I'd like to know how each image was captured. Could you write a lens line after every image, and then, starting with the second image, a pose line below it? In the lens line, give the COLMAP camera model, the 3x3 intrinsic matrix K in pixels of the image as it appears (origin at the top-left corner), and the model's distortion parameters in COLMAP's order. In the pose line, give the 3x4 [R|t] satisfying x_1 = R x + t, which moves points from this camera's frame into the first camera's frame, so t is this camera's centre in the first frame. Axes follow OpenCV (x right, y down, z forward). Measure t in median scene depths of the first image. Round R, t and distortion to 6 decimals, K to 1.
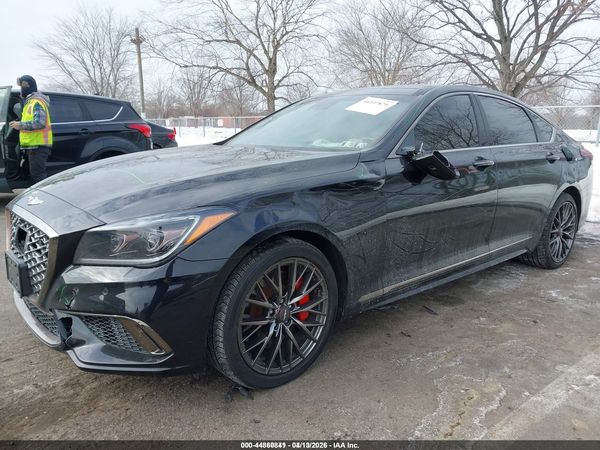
lens RADIAL K [[458.6, 0, 300.0], [0, 458.6, 225.0], [0, 0, 1]] dist [0.009217, -0.007113]
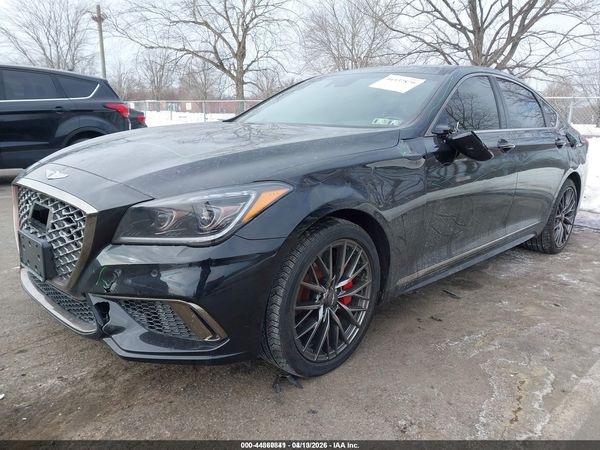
lens RADIAL K [[462.6, 0, 300.7], [0, 462.6, 219.0], [0, 0, 1]] dist [0.003606, 0.001436]
pose [[0.997066, 0.005275, 0.076361, -0.137863], [-0.006246, 0.999903, 0.012487, 0.016514], [-0.076288, -0.012928, 0.997002, 0.046441]]
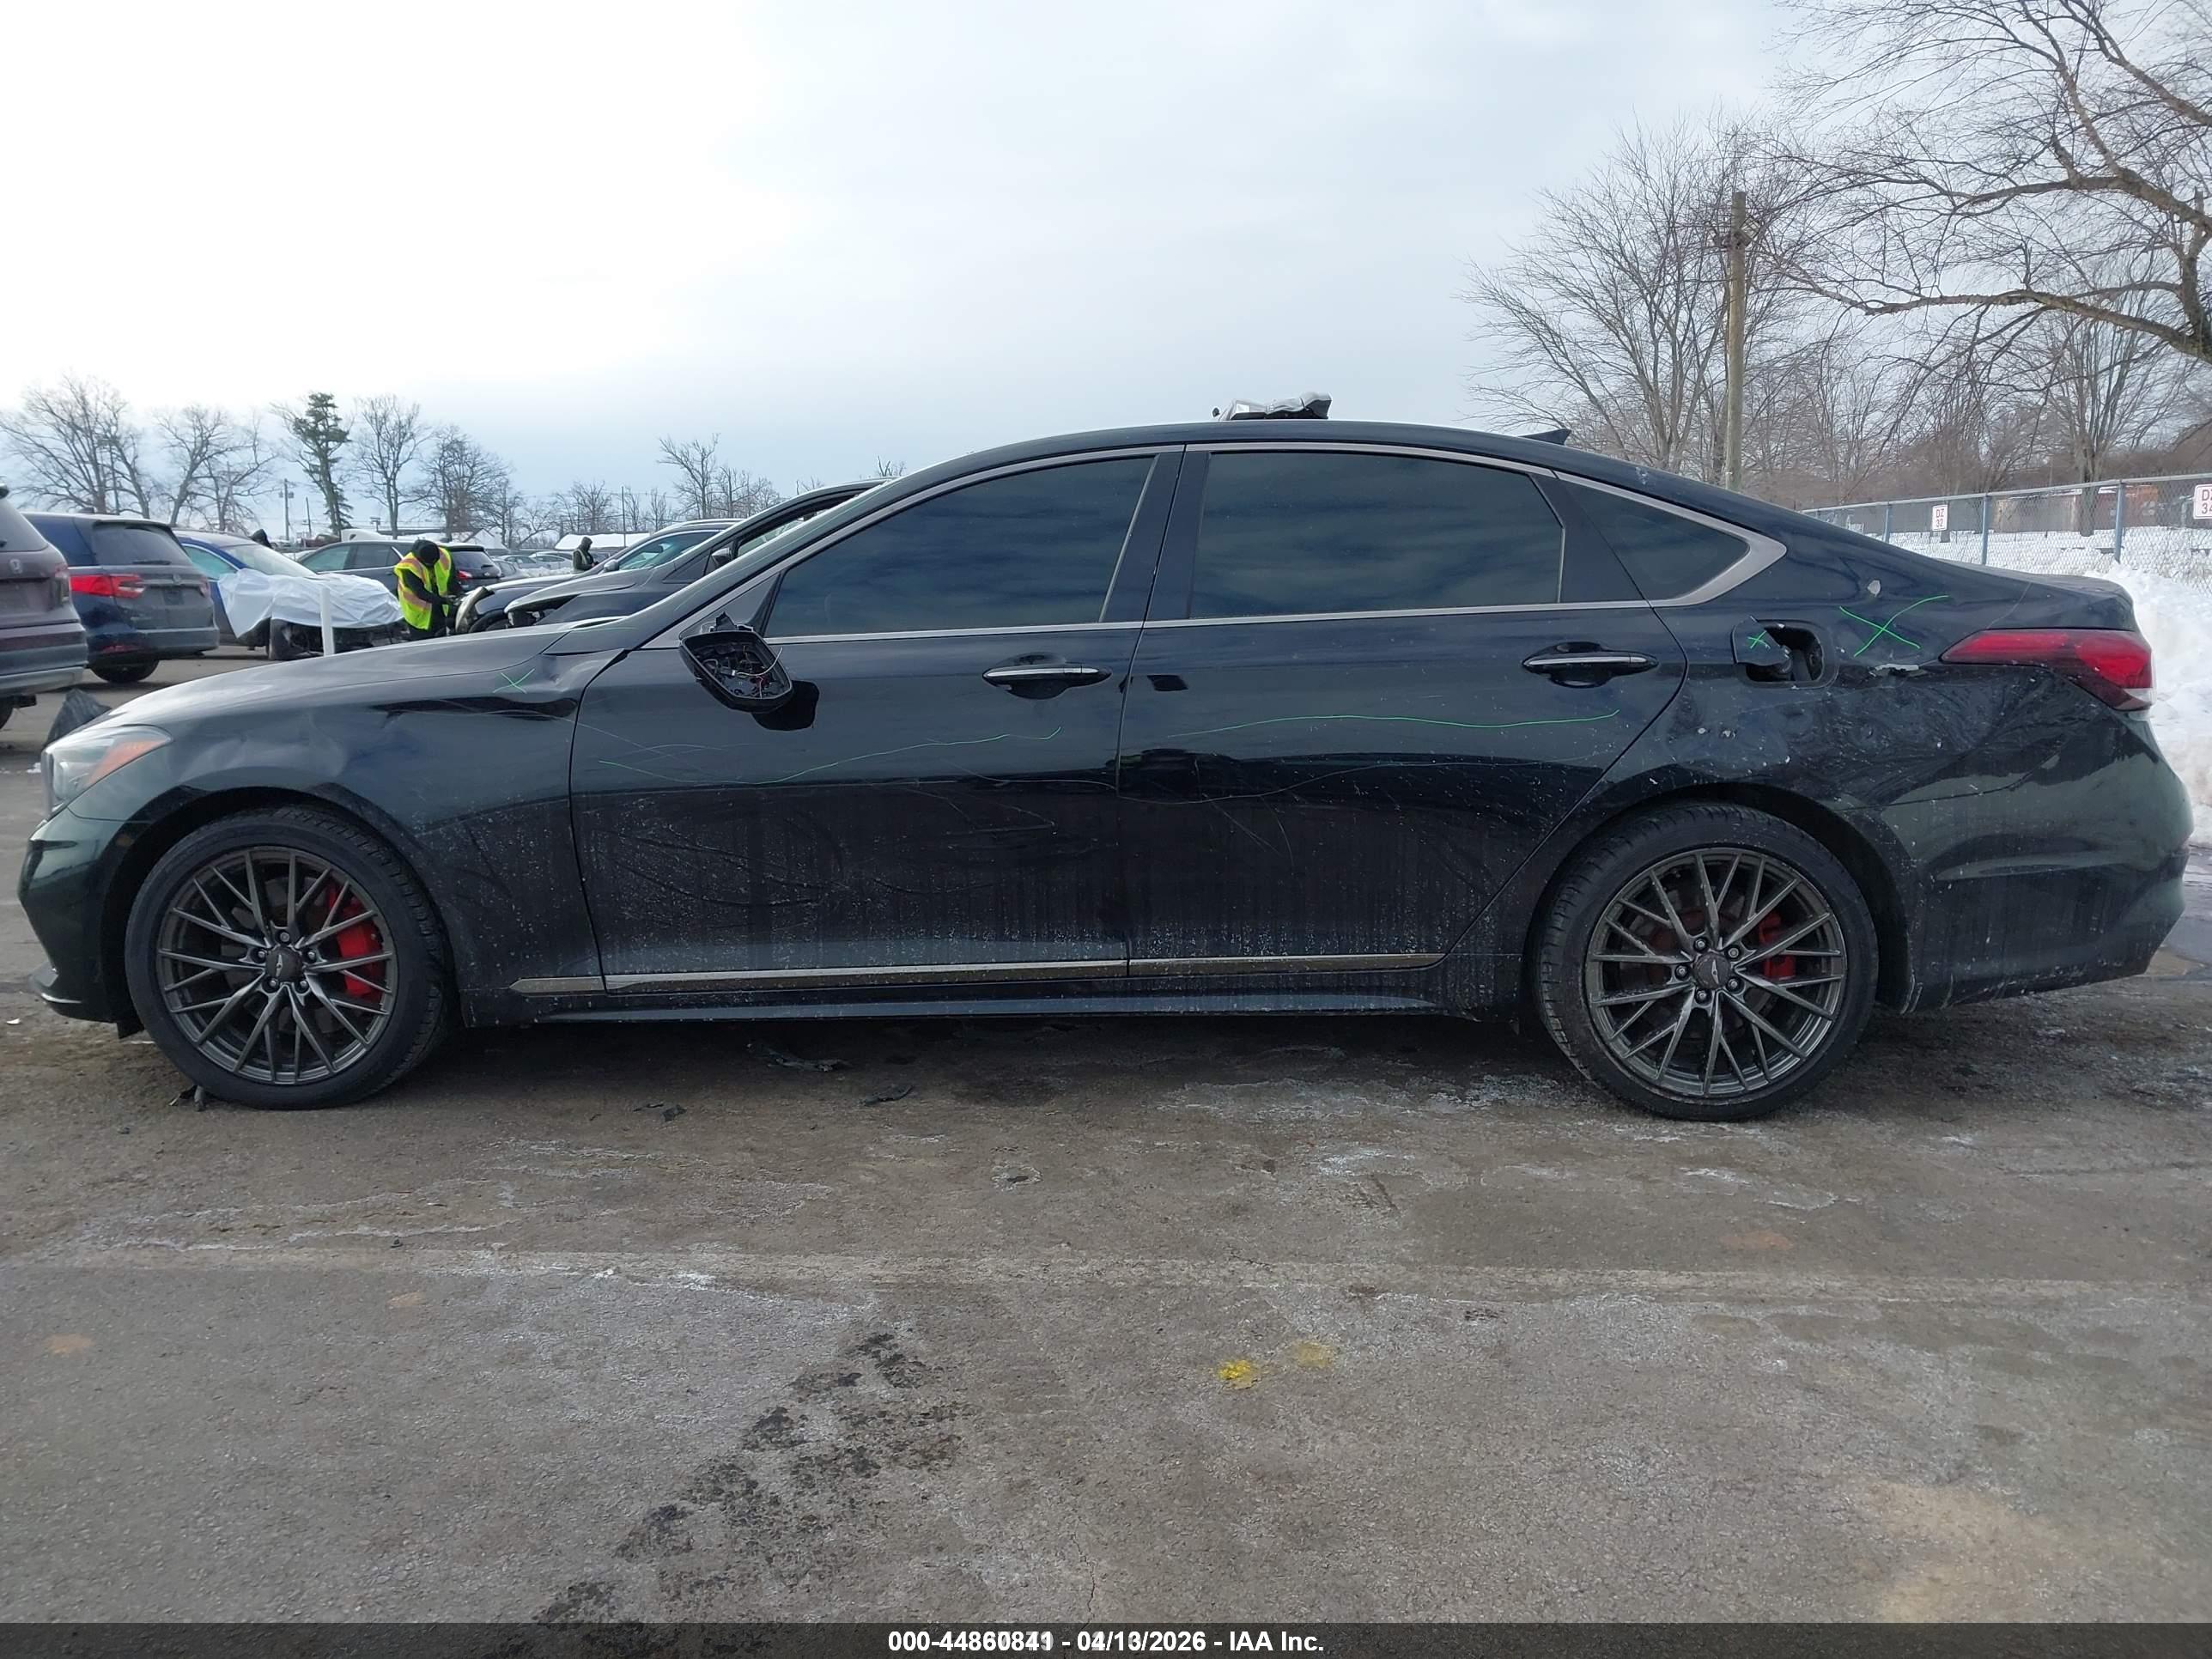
lens RADIAL K [[1690.8, 0, 1106.0], [0, 1690.8, 829.5], [0, 0, 1]] dist [0.009217, -0.007113]
pose [[0.742854, 0.079071, -0.664767, 1.420685], [-0.107977, 0.994150, -0.002411, -0.027279], [0.660688, 0.073571, 0.747047, 0.195543]]
